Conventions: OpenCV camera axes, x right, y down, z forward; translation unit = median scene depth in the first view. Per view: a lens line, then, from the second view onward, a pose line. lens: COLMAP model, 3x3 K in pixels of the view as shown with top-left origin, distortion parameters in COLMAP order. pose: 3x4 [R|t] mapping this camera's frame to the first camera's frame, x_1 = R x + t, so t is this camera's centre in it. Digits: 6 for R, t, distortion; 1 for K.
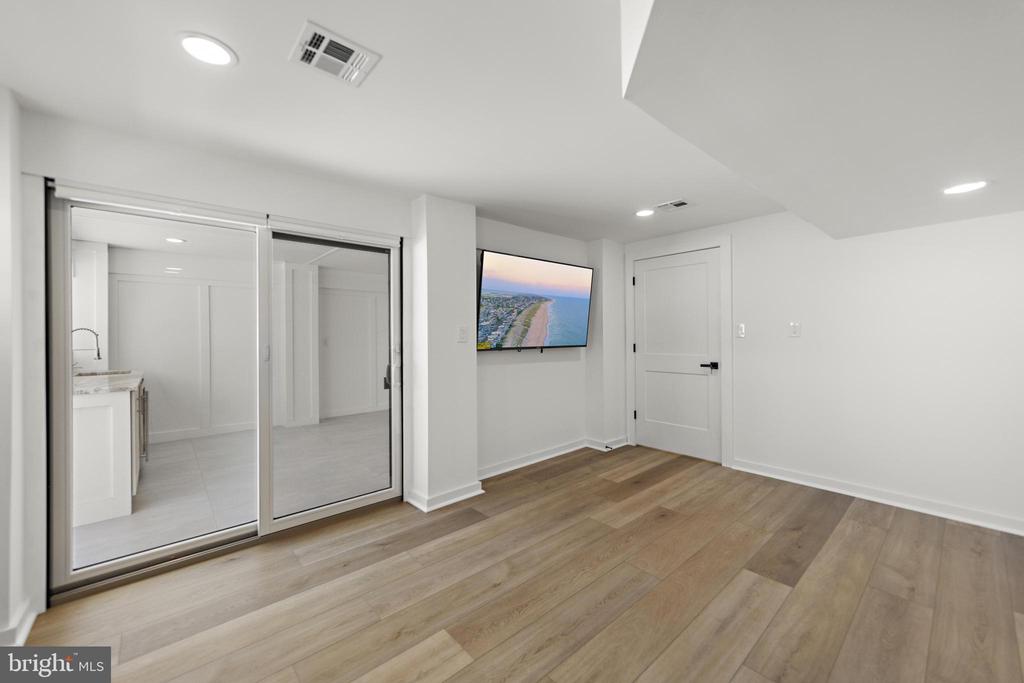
lens RADIAL K [[399.5, 0, 515.8], [0, 399.5, 336.5], [0, 0, 1]] dist [0.001948, 0.000000]
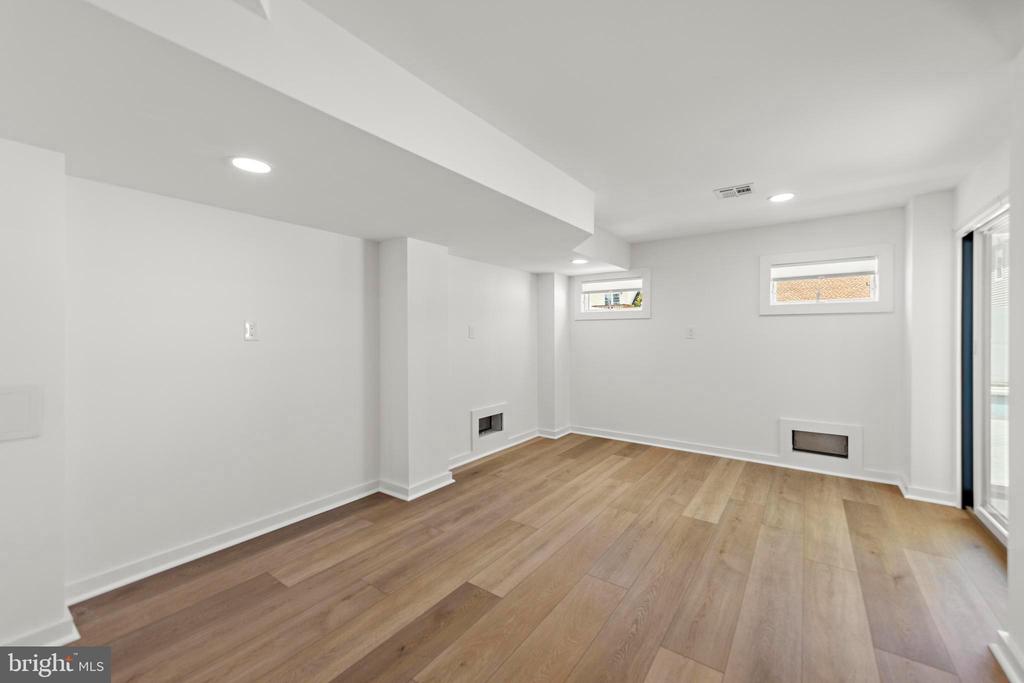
lens RADIAL K [[399.5, 0, 512.5], [0, 399.5, 336.6], [0, 0, 1]] dist [0.001948, 0.000000]
pose [[-0.977095, 0.015462, -0.212239, 0.771295], [0.013233, 0.999841, 0.011917, -0.015962], [0.212390, 0.008836, -0.977145, 1.987482]]
